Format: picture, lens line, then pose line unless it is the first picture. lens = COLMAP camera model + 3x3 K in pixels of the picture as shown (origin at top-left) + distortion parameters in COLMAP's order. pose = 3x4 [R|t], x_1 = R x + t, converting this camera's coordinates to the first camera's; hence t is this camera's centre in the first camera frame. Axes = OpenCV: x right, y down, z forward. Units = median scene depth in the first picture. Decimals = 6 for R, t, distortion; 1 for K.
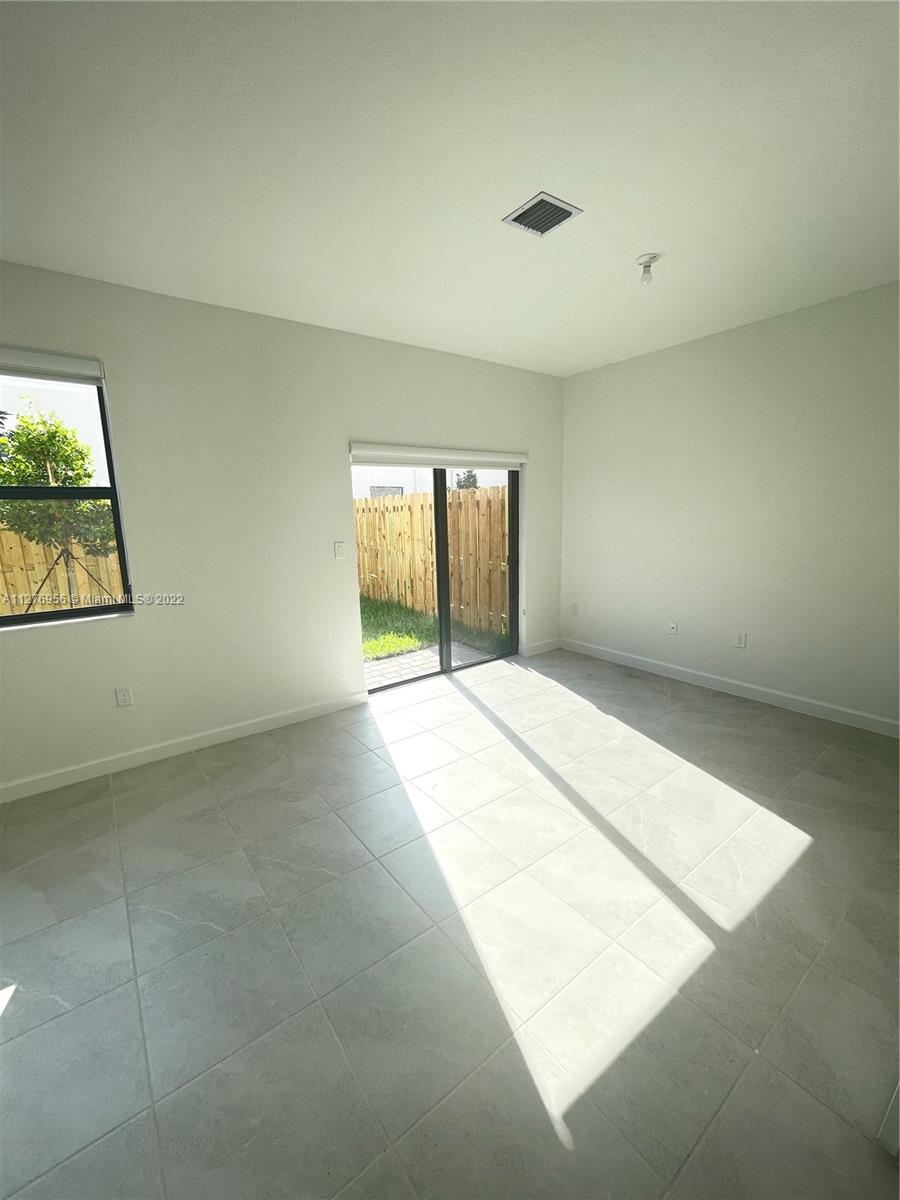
lens RADIAL K [[486.2, 0, 450.0], [0, 486.2, 600.0], [0, 0, 1]] dist [-0.000233, -0.000047]
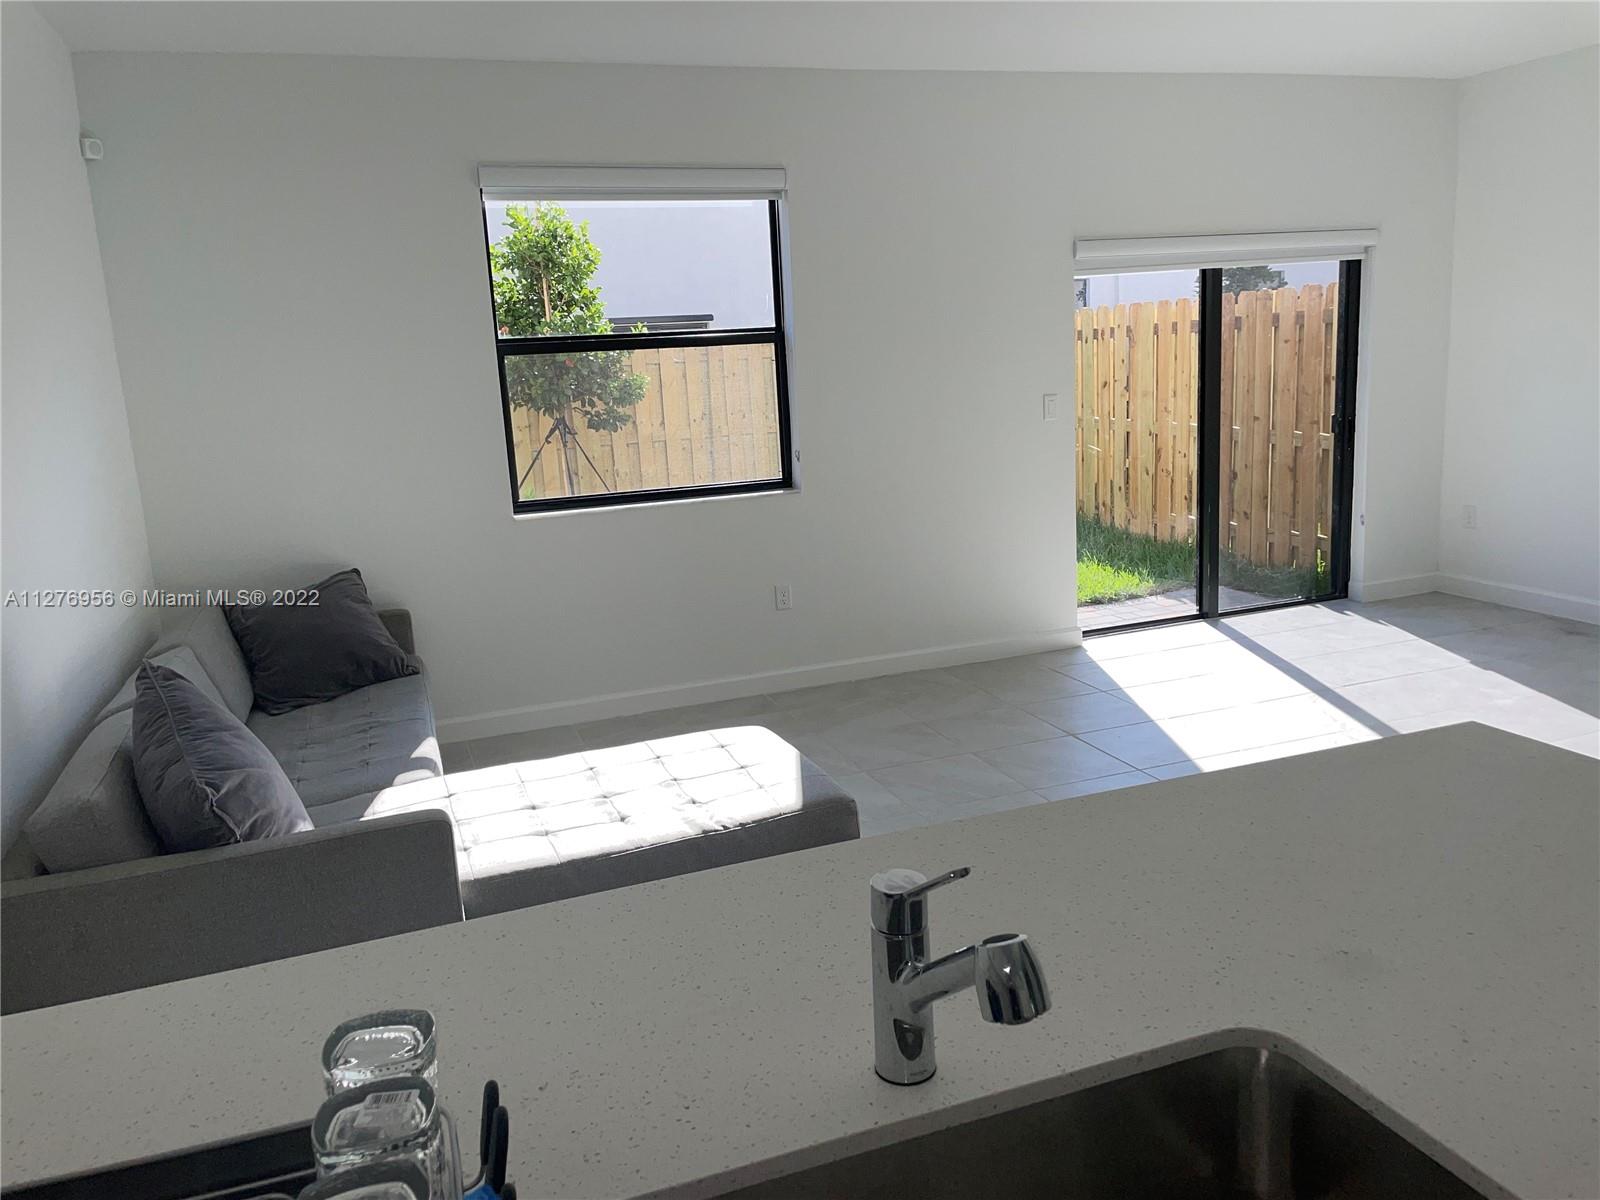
lens RADIAL K [[1218.0, 0, 797.7], [0, 1218.0, 590.7], [0, 0, 1]] dist [0.055639, -0.003712]
pose [[0.955532, 0.028941, -0.293464, -0.037647], [-0.020695, 0.999300, 0.031168, 0.063252], [0.294161, -0.023709, 0.955462, -0.429154]]
